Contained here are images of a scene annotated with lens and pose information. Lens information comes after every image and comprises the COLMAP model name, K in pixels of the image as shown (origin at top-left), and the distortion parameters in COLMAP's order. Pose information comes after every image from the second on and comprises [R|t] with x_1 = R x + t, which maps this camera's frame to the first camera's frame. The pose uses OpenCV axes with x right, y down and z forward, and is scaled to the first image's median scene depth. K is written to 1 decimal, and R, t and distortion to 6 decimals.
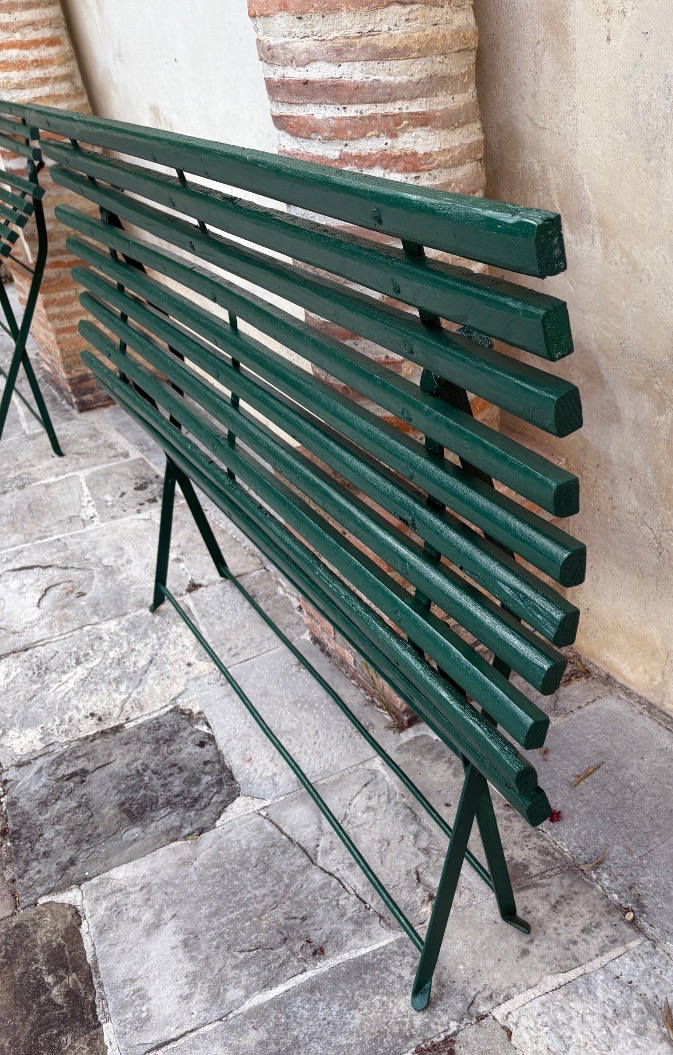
lens RADIAL K [[900.4, 0, 336.9], [0, 900.4, 561.4], [0, 0, 1]] dist [0.037270, -0.007191]
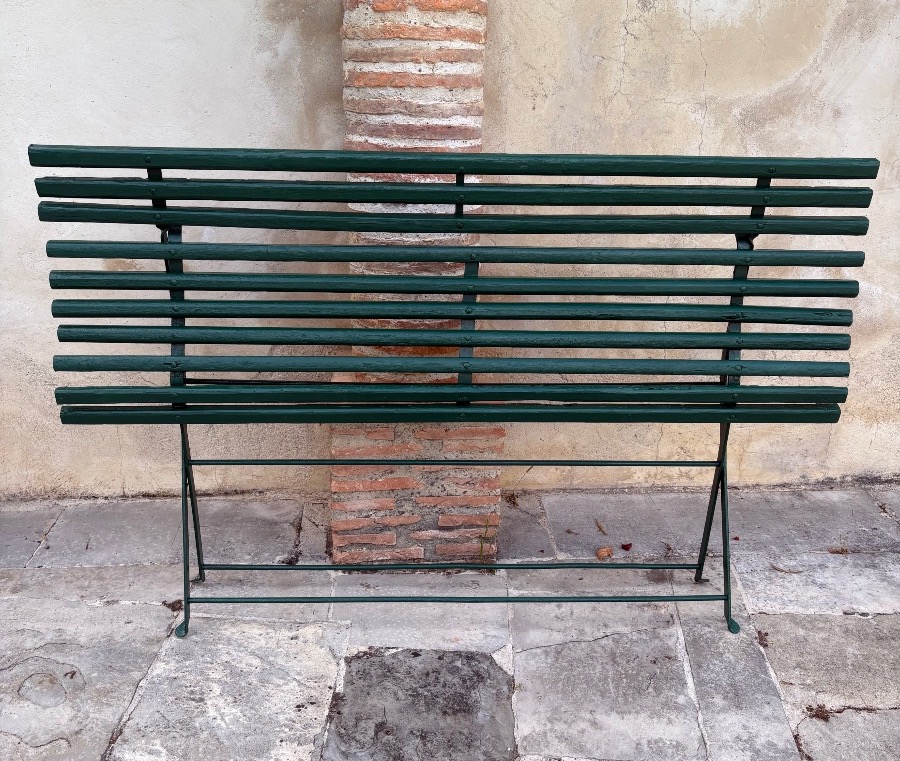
lens RADIAL K [[921.7, 0, 404.2], [0, 921.7, 350.1], [0, 0, 1]] dist [0.033815, -0.019533]
pose [[0.514550, -0.188116, 0.836571, -1.062081], [0.405425, 0.913067, -0.044047, -0.101370], [-0.755559, 0.361831, 0.546085, 0.241693]]
